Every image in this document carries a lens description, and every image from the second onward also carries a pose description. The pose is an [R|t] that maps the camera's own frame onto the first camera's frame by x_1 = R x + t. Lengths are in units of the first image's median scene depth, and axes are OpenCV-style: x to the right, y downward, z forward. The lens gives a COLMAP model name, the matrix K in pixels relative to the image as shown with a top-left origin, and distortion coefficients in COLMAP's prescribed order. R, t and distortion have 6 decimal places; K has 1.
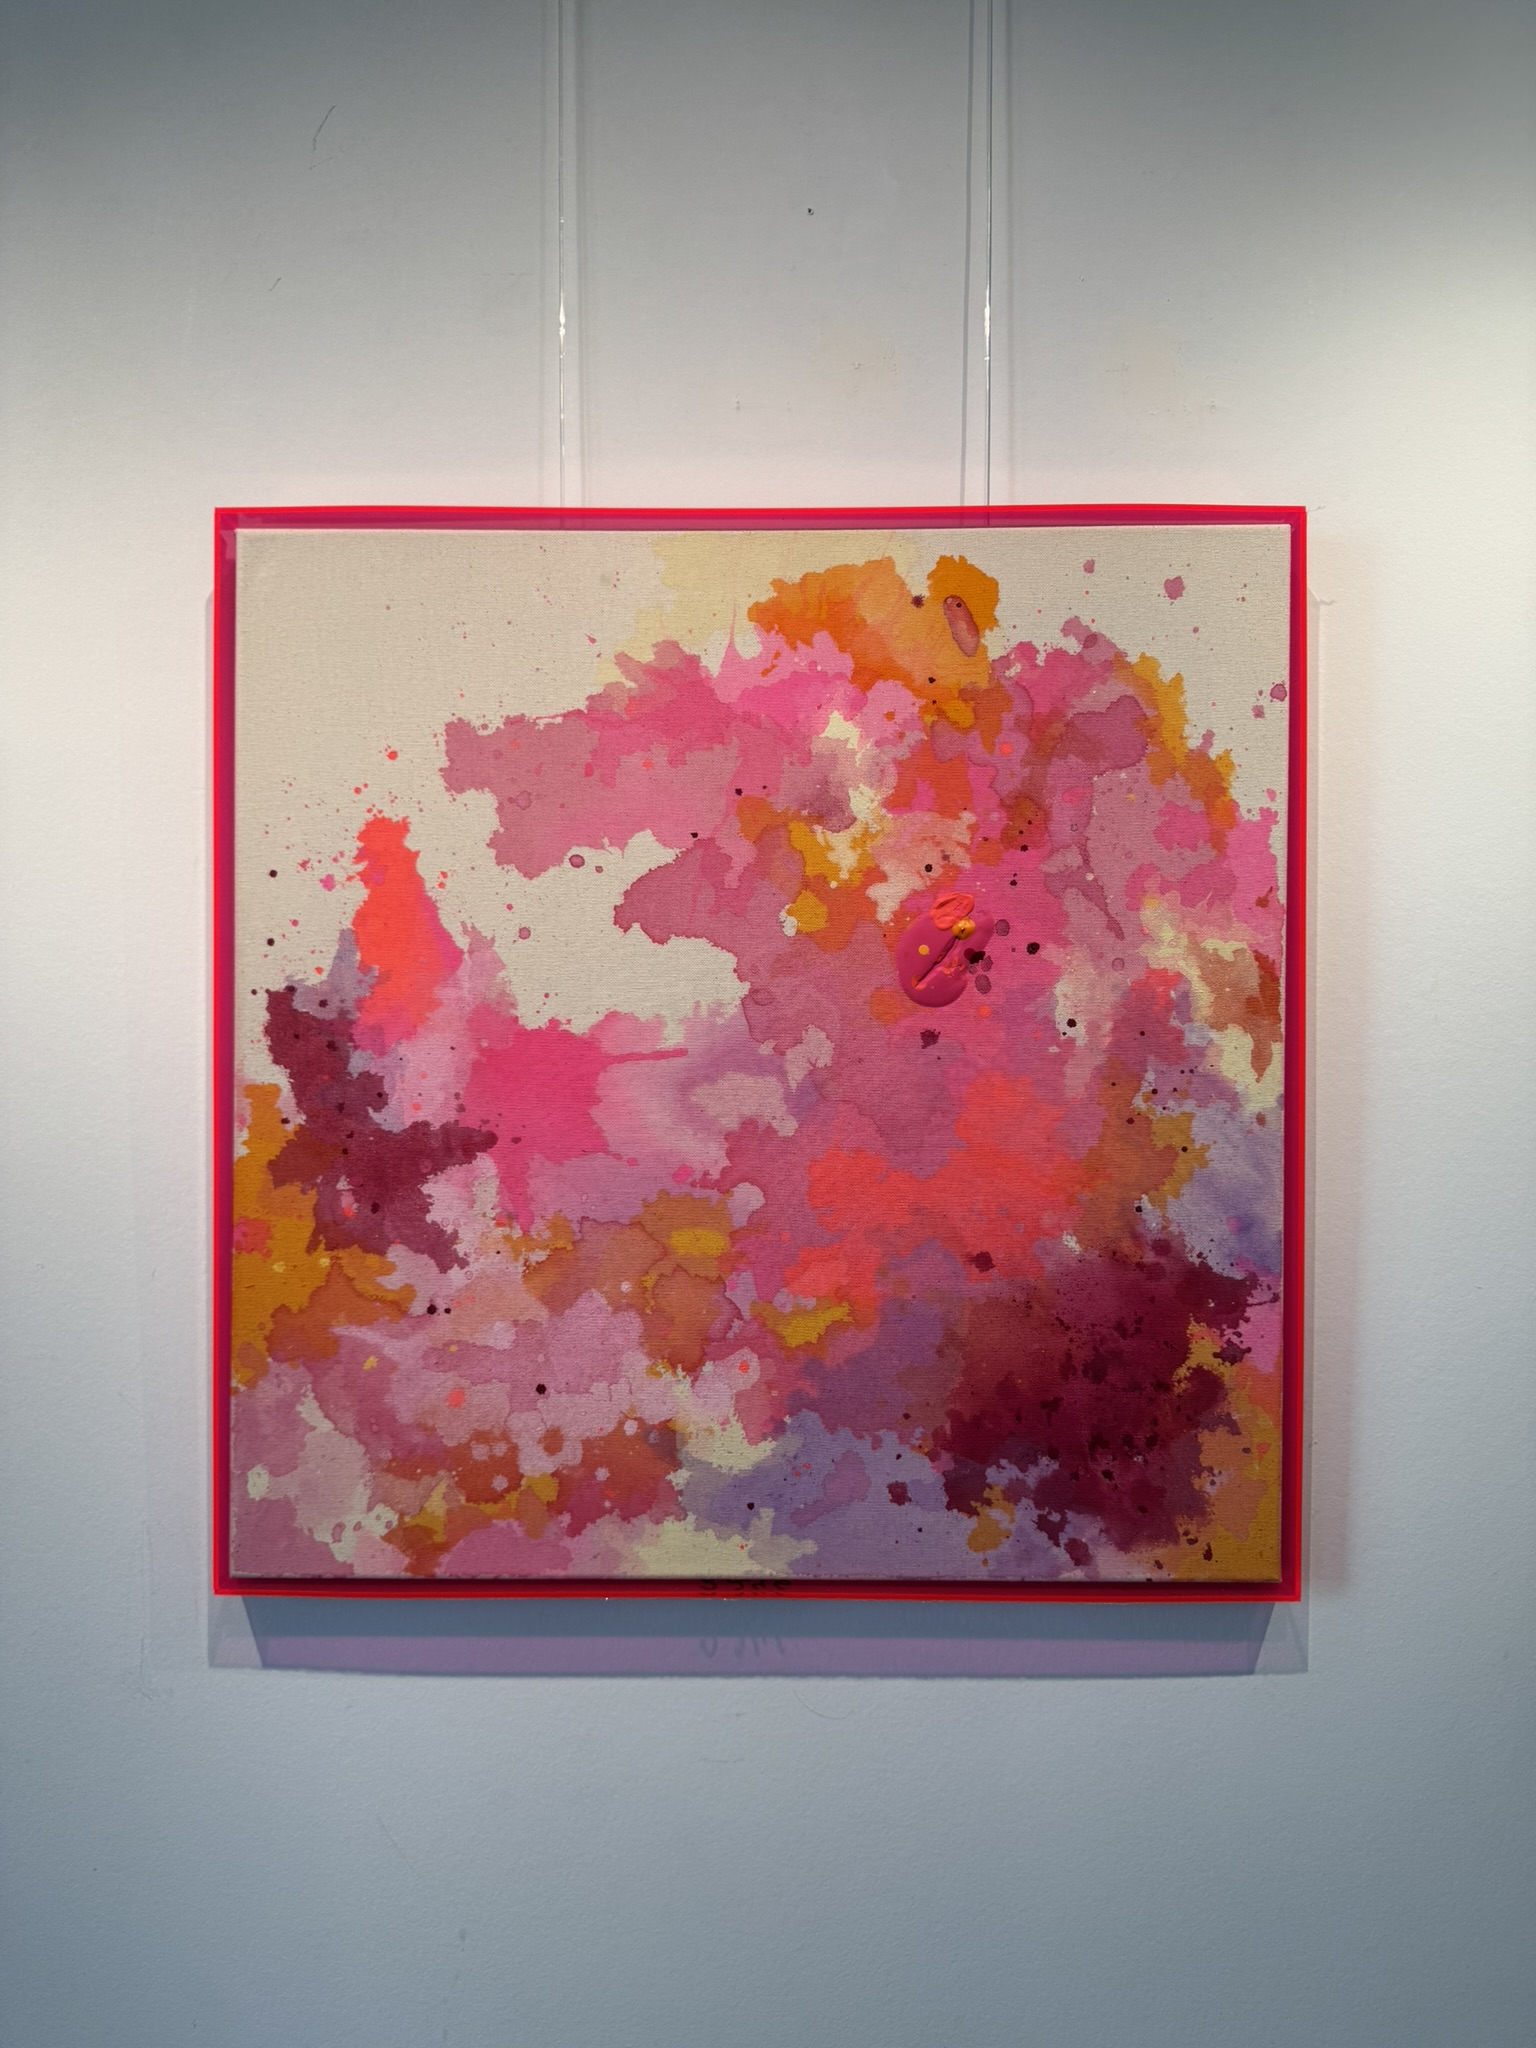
lens RADIAL K [[1457.2, 0, 770.9], [0, 1457.2, 1017.5], [0, 0, 1]] dist [0.118355, -0.270513]
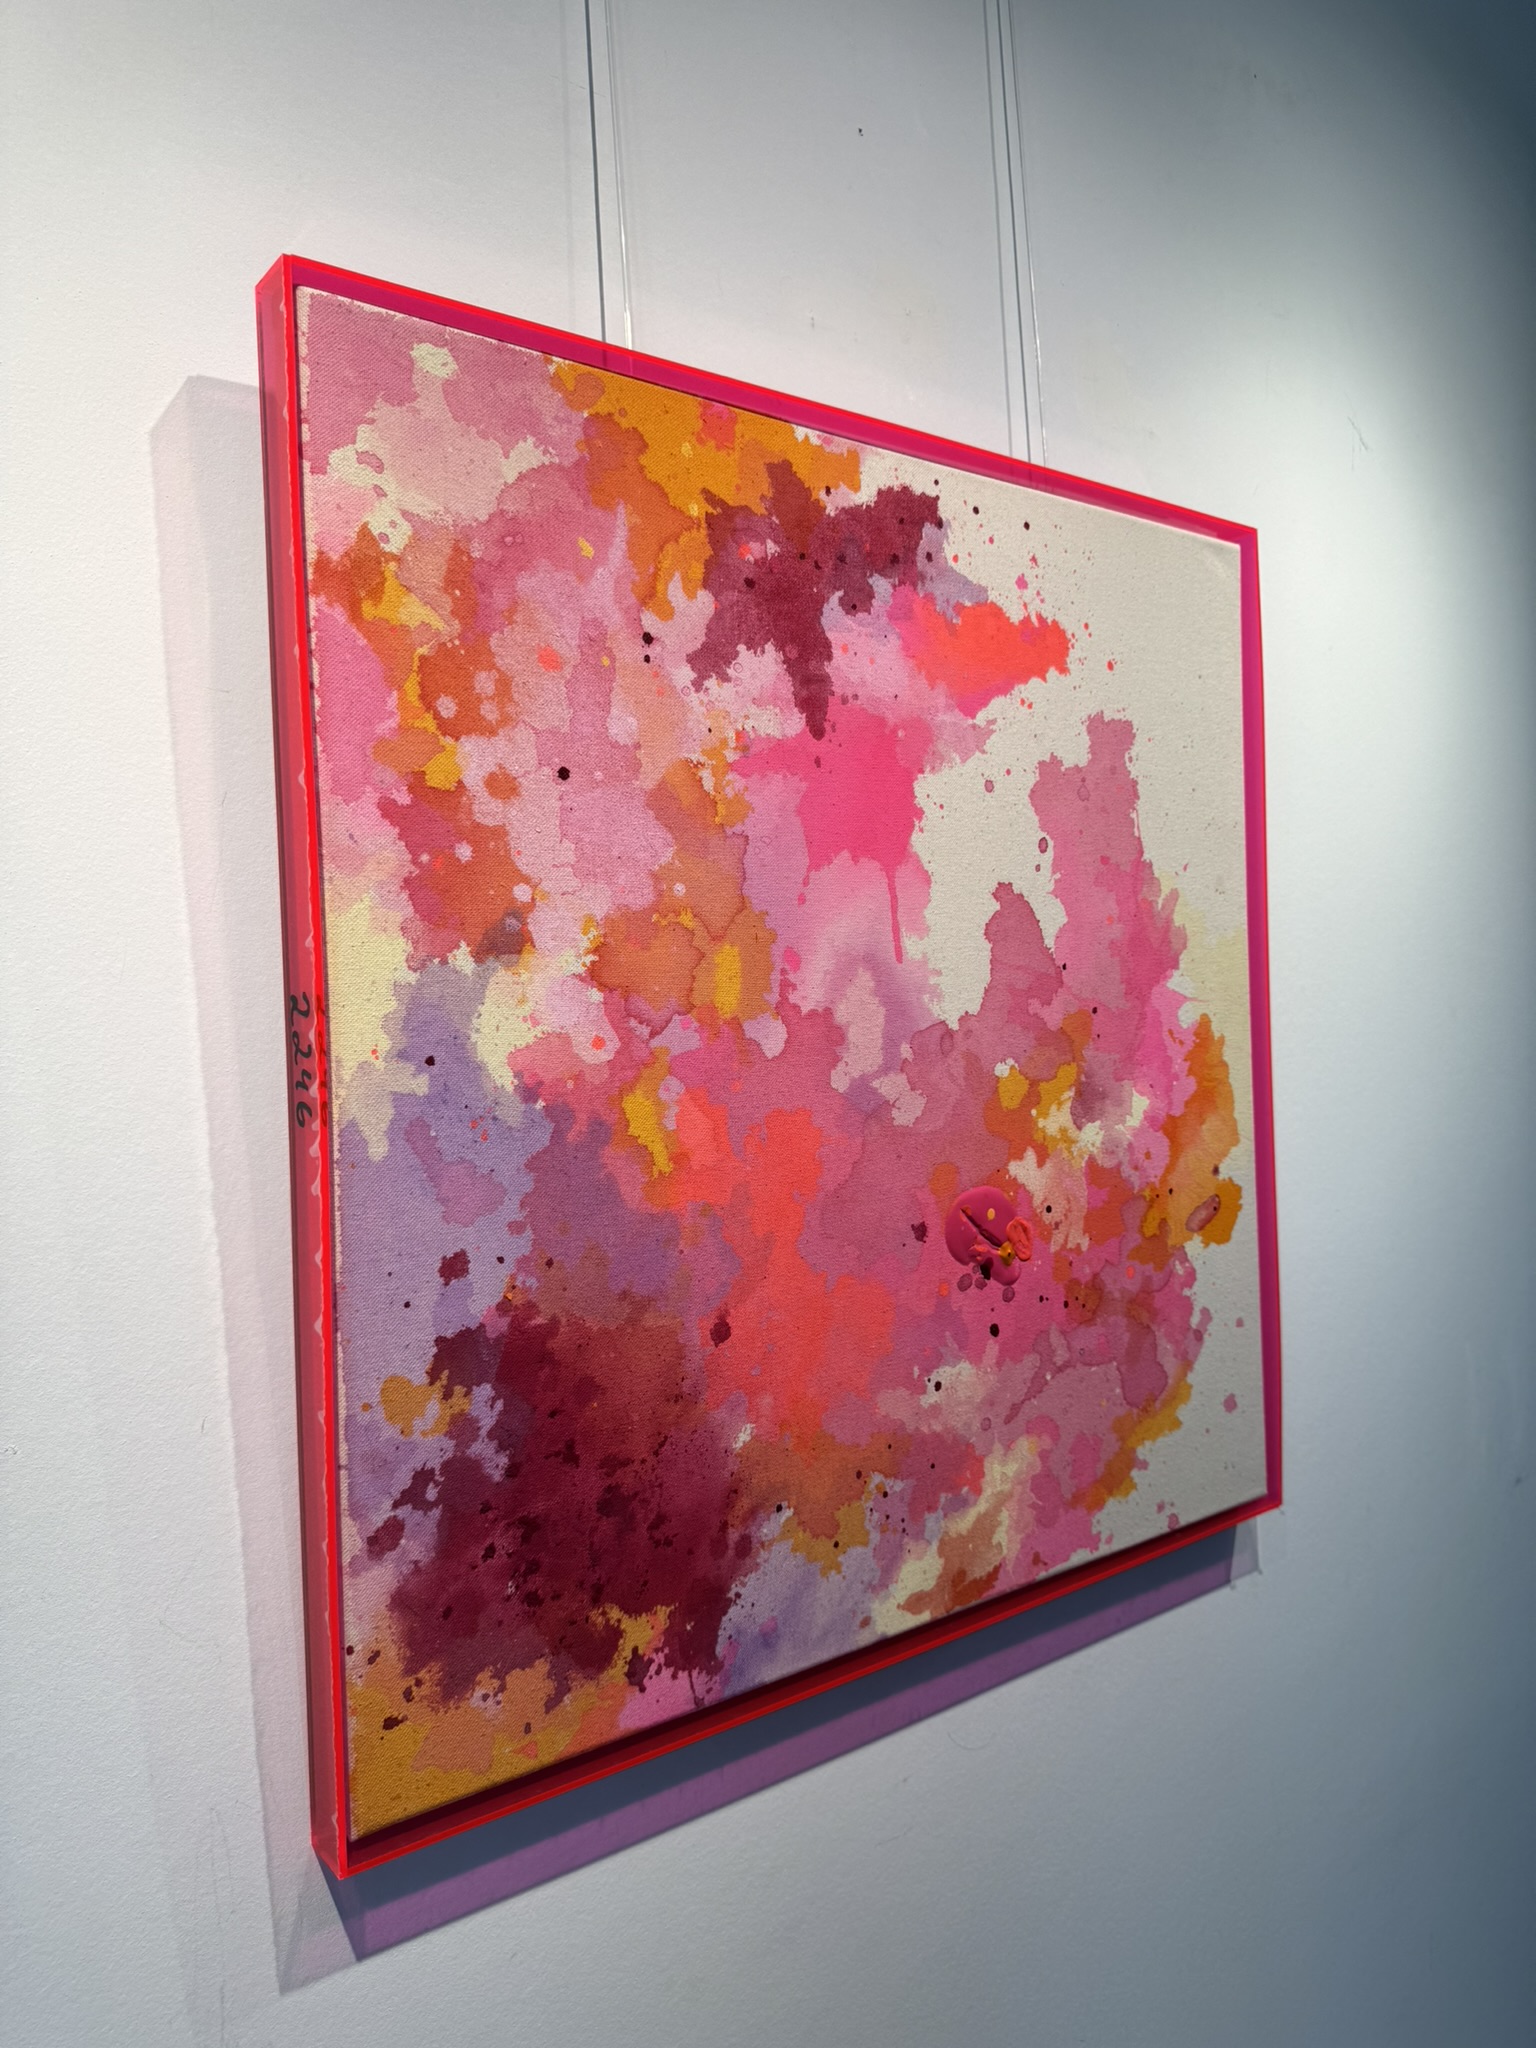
lens RADIAL K [[1457.2, 0, 769.6], [0, 1457.2, 1015.6], [0, 0, 1]] dist [0.118355, -0.270513]
pose [[0.020963, 0.999327, 0.030099, -0.053298], [-0.792844, 0.034957, -0.608421, 0.629700], [-0.609064, -0.011109, 0.793044, 0.342890]]
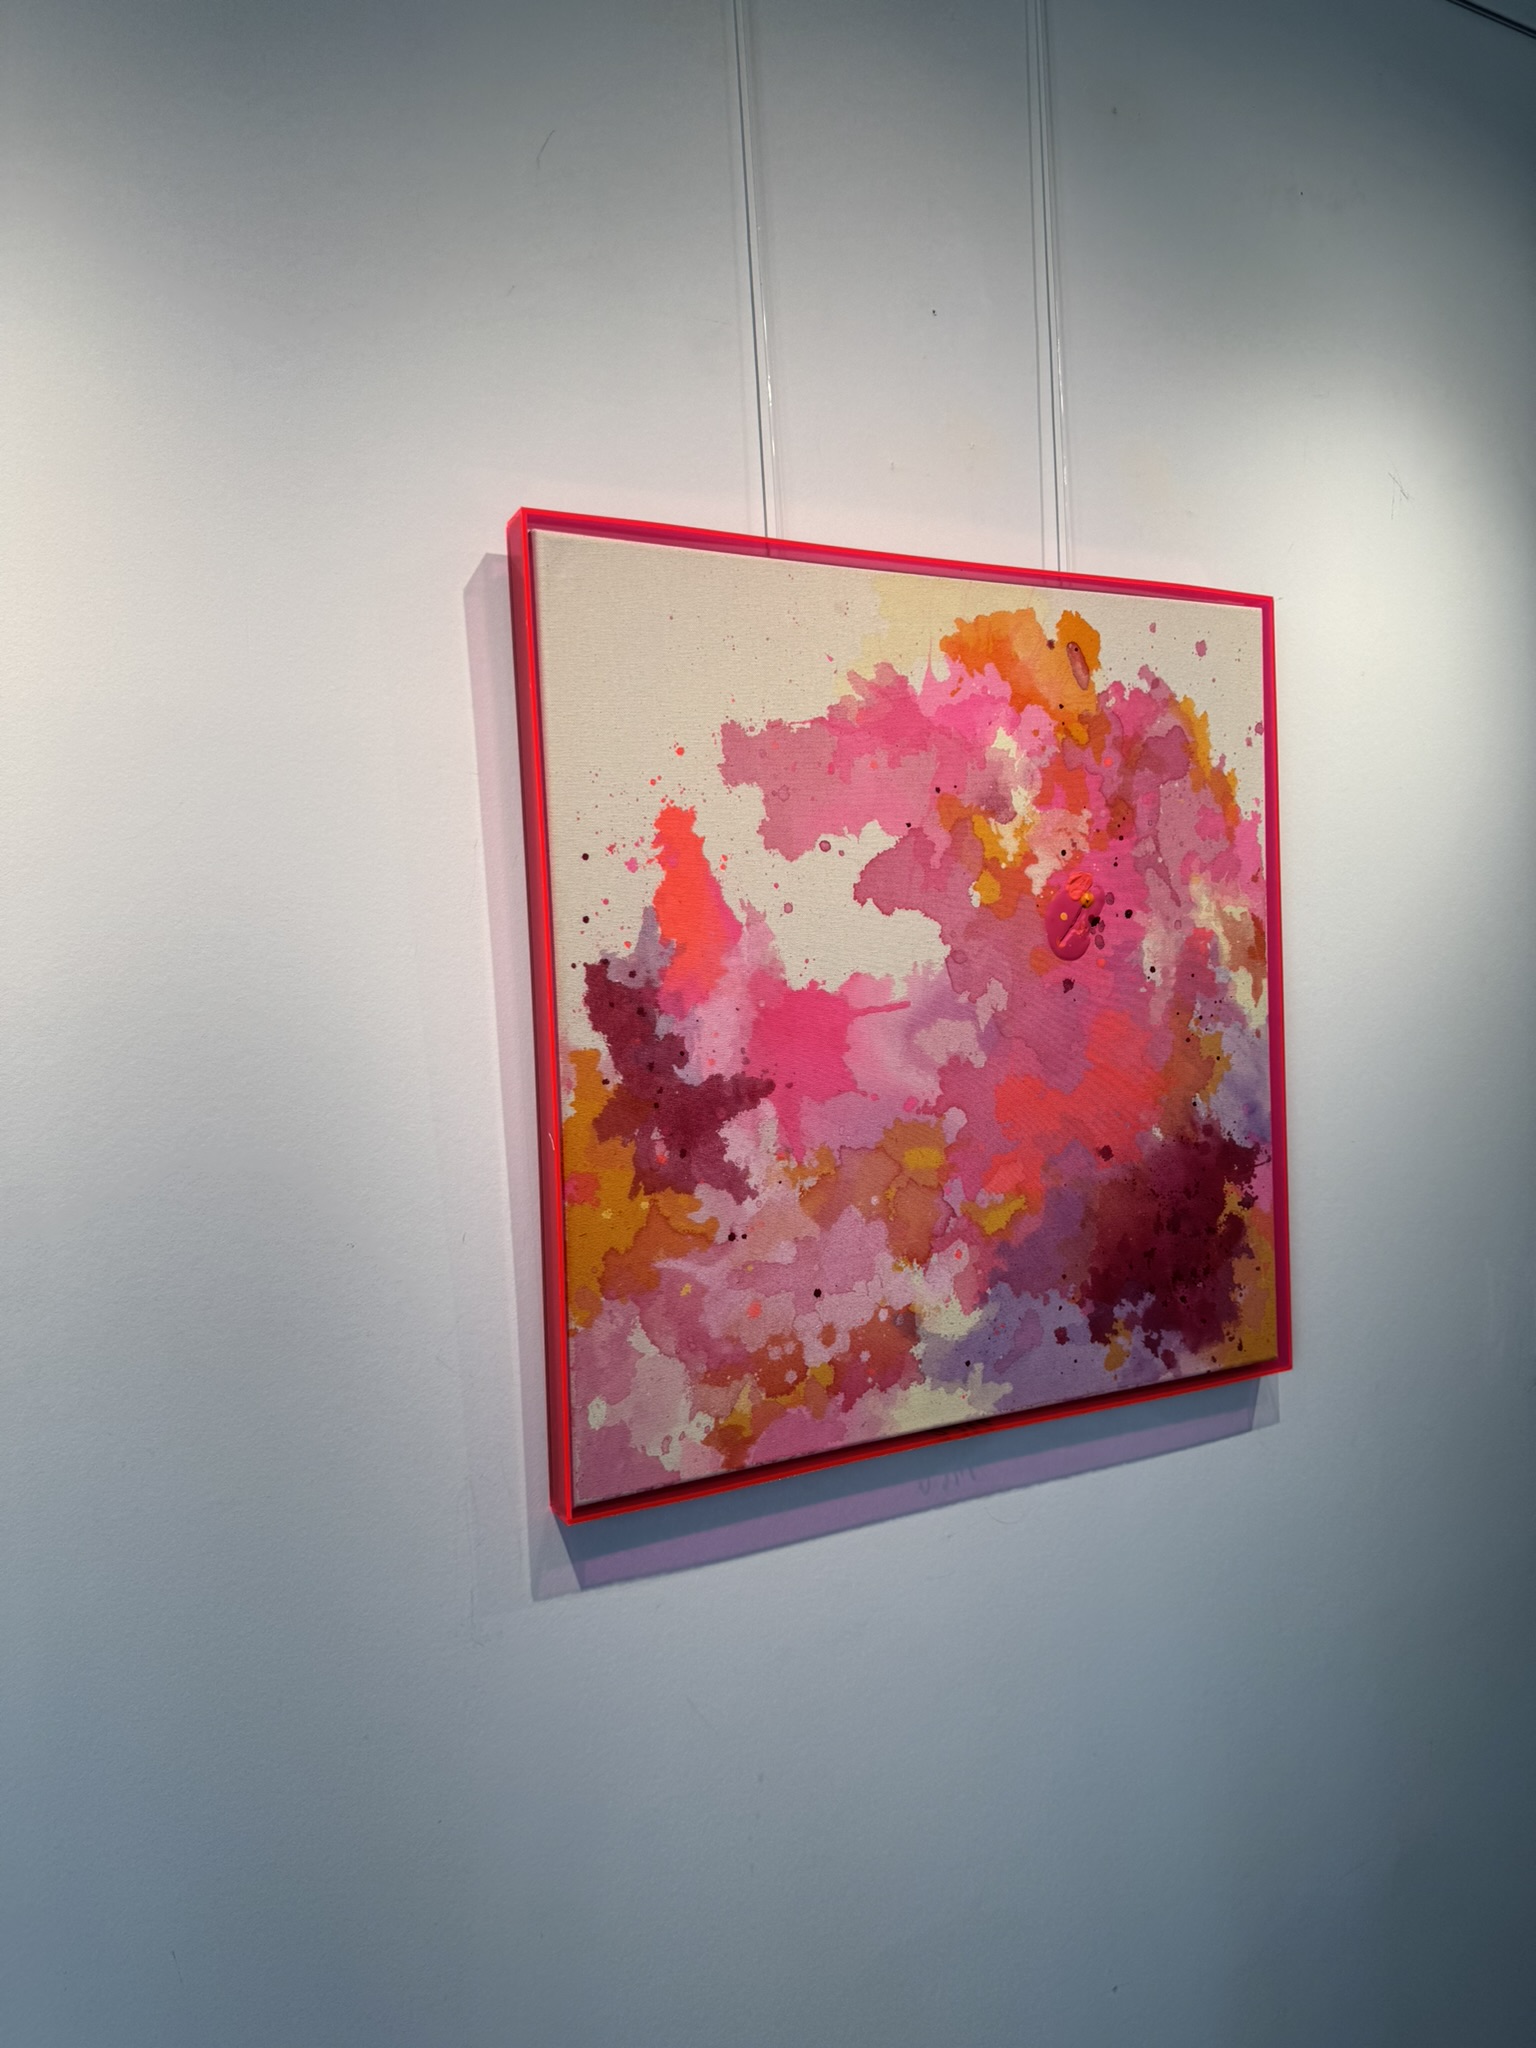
lens RADIAL K [[1457.2, 0, 747.9], [0, 1457.2, 1024.2], [0, 0, 1]] dist [0.118355, -0.270513]
pose [[0.883649, -0.049486, 0.465527, -0.745663], [0.039921, 0.998741, 0.030391, -0.001705], [-0.466445, -0.008271, 0.884512, -0.014995]]
